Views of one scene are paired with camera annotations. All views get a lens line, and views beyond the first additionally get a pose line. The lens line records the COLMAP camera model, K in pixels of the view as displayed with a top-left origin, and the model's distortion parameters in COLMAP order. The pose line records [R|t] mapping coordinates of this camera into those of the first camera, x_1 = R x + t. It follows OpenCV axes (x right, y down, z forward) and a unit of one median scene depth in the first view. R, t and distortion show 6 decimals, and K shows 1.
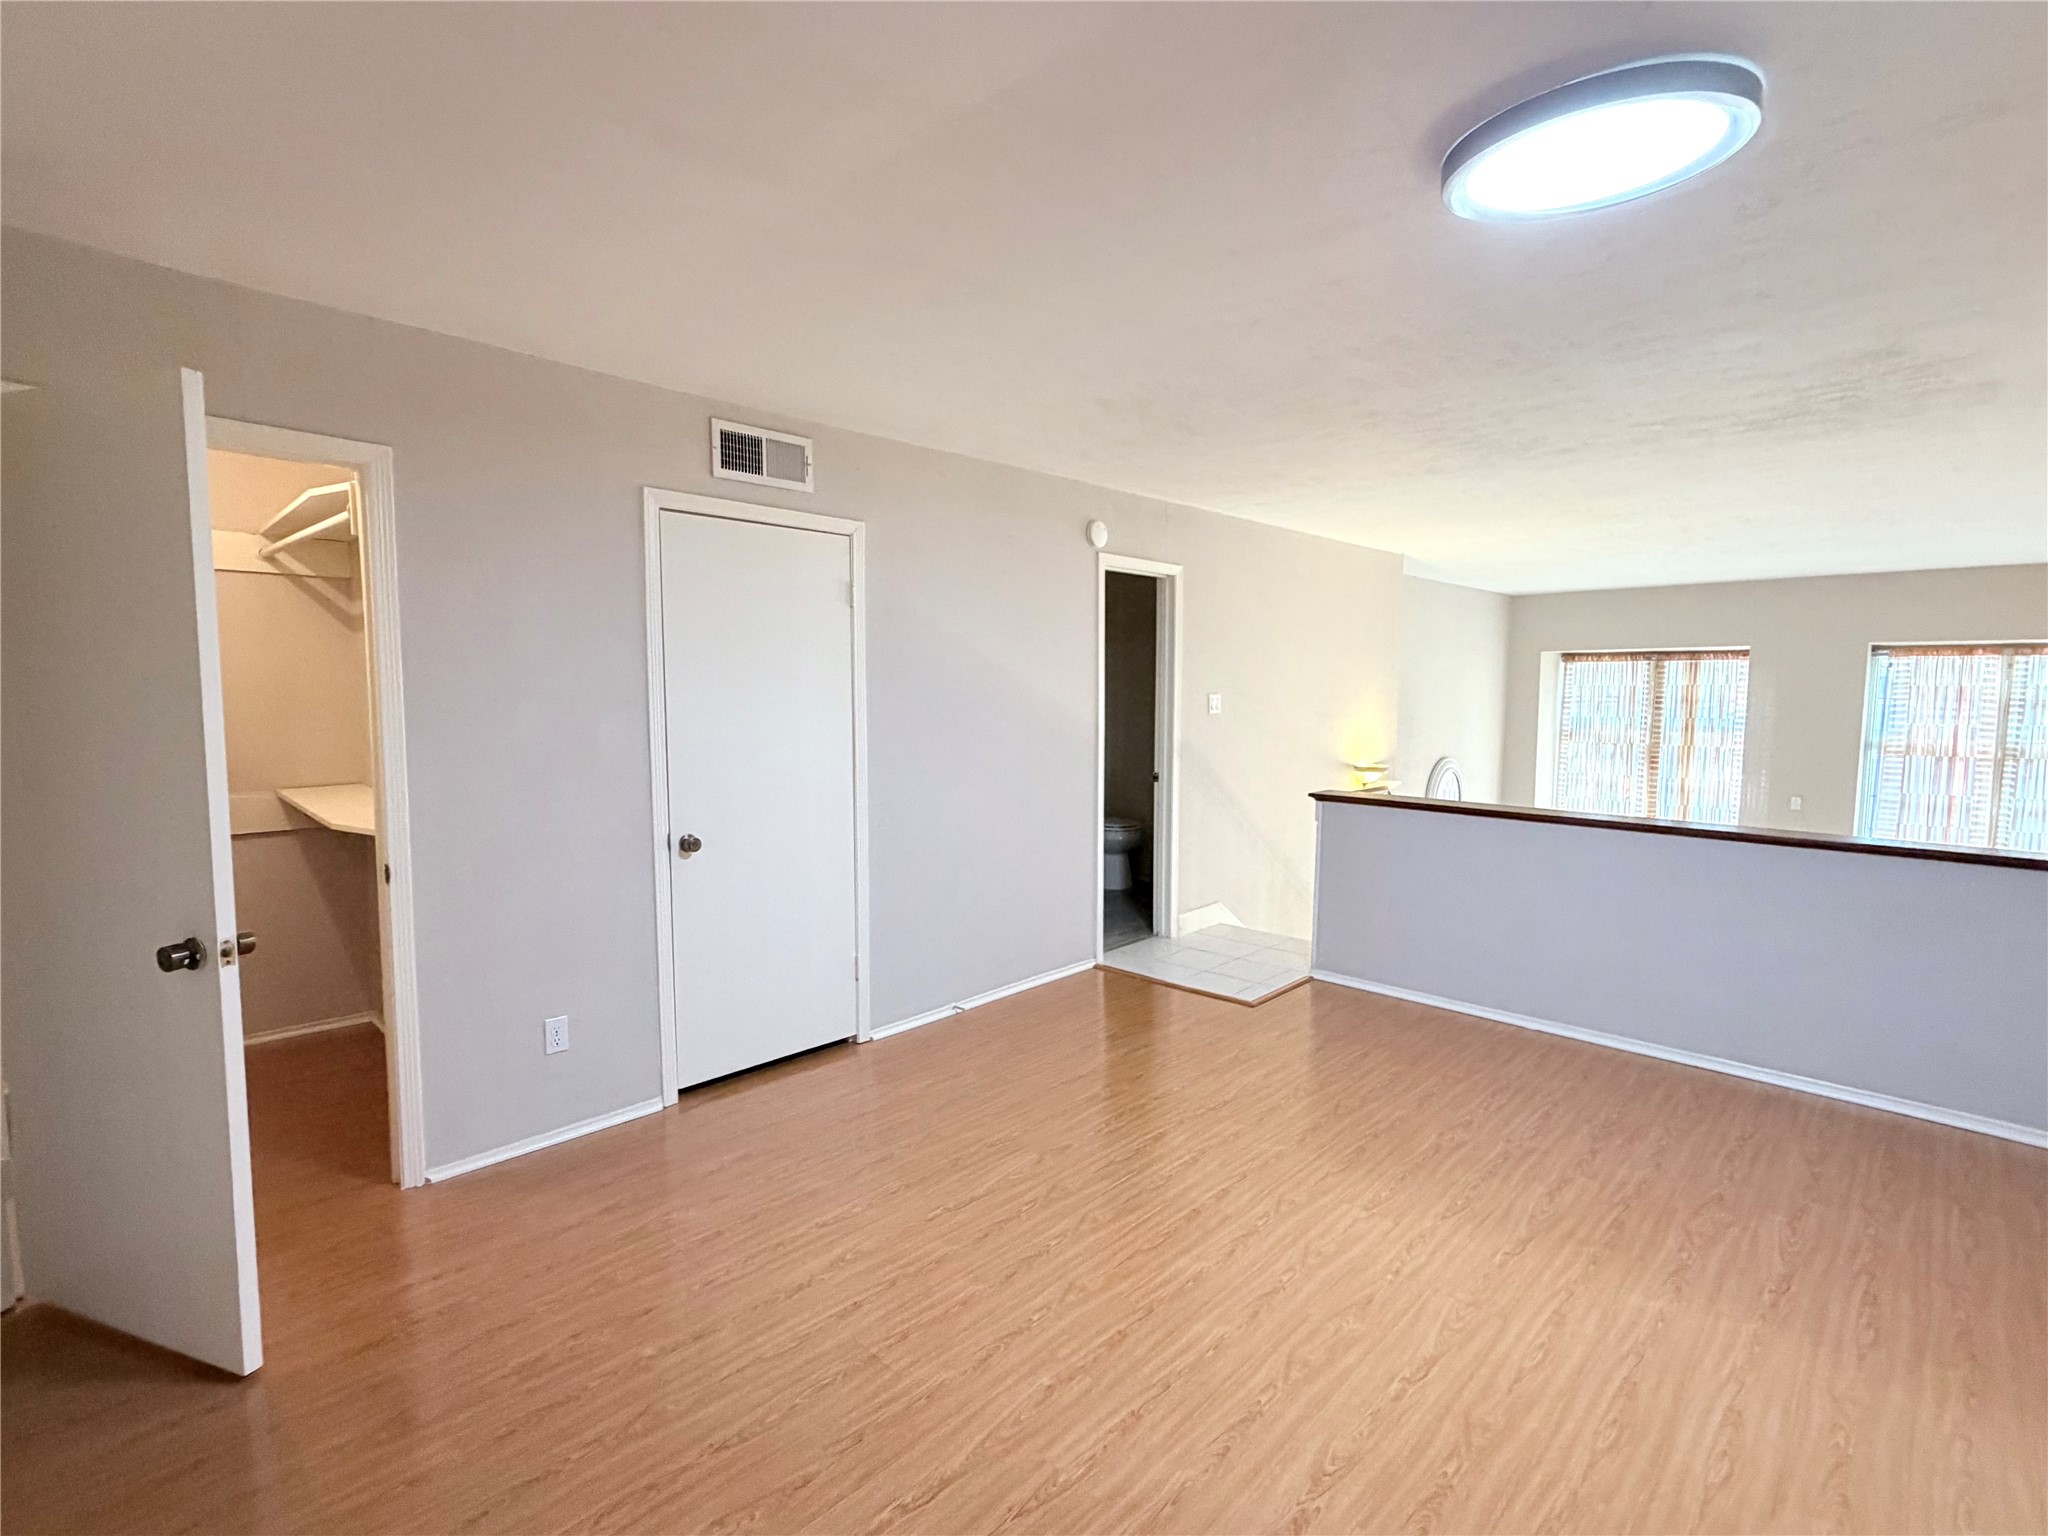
lens RADIAL K [[949.0, 0, 1024.0], [0, 949.0, 768.0], [0, 0, 1]] dist [0.002028, -0.000323]
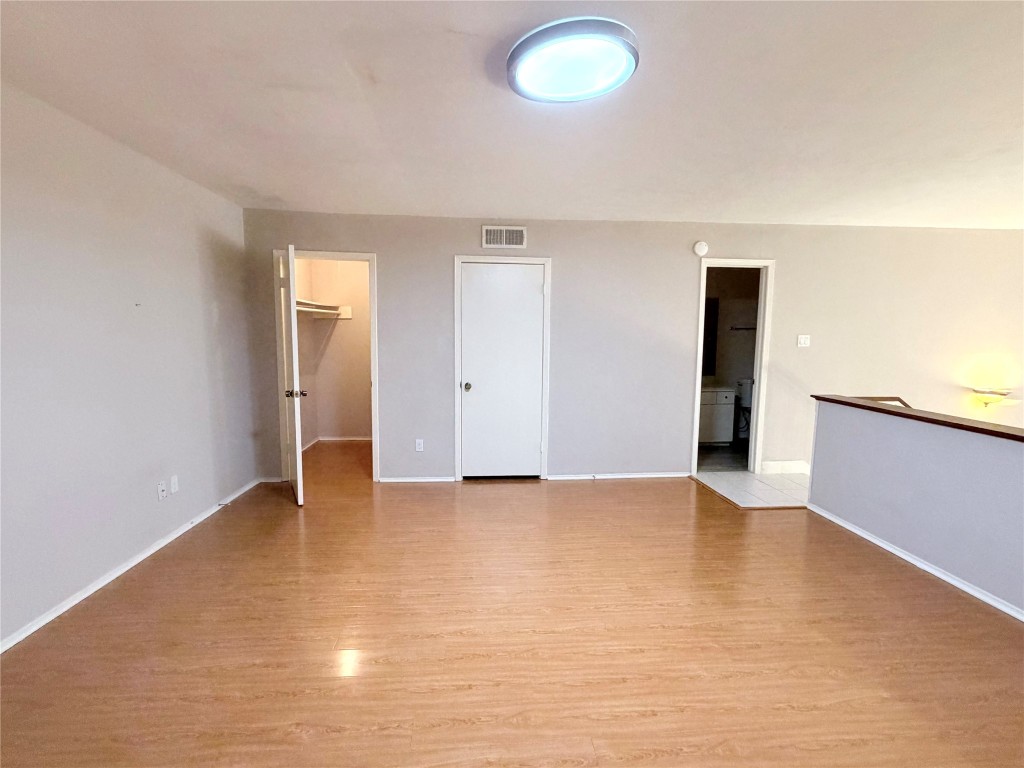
lens RADIAL K [[474.5, 0, 512.0], [0, 474.5, 384.0], [0, 0, 1]] dist [0.002028, -0.000323]
pose [[0.753537, 0.075655, -0.653038, 0.526306], [-0.063772, 0.997083, 0.041928, 0.007672], [0.654305, 0.010051, 0.756164, 0.053677]]
